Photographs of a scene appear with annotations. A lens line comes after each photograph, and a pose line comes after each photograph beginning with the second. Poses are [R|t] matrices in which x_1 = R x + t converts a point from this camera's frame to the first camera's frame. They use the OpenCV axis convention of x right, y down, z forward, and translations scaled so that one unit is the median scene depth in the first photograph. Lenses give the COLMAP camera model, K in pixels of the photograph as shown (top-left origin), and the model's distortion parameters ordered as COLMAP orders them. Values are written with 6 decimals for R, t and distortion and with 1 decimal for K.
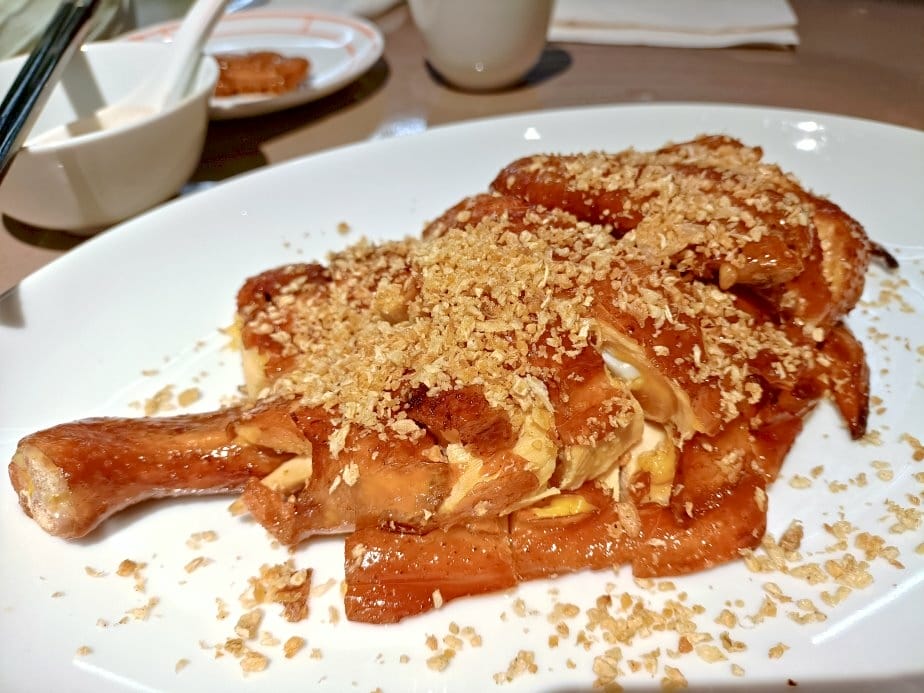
lens RADIAL K [[721.1, 0, 462.0], [0, 721.1, 346.5], [0, 0, 1]] dist [0.004896, -0.064342]
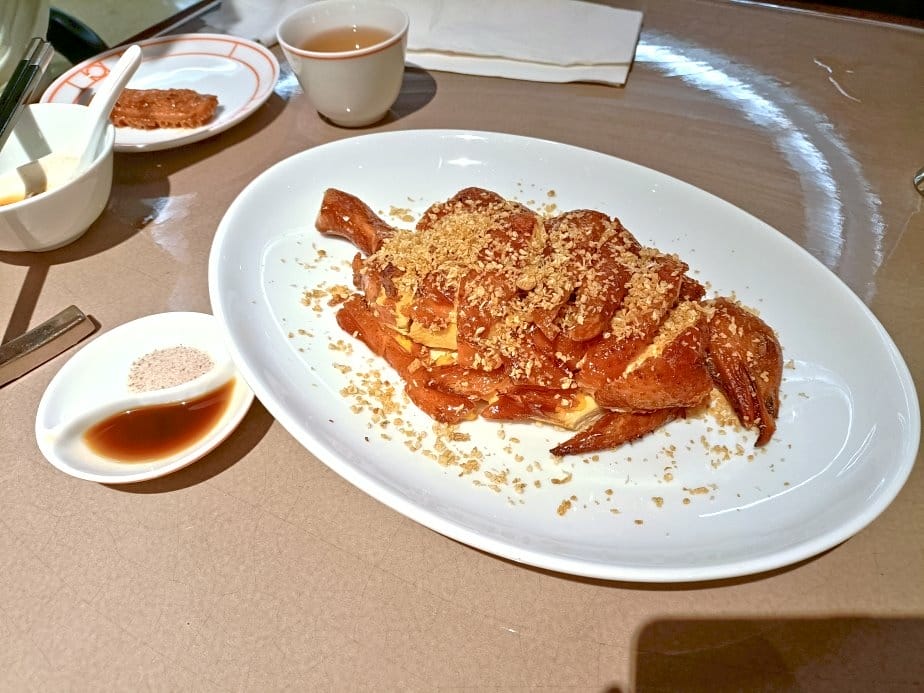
lens RADIAL K [[721.1, 0, 462.0], [0, 721.1, 346.5], [0, 0, 1]] dist [0.004896, -0.064342]
pose [[0.478653, 0.640922, -0.600092, 1.556490], [-0.515285, 0.758449, 0.399045, -0.734915], [0.710896, 0.118214, 0.693291, -0.390835]]
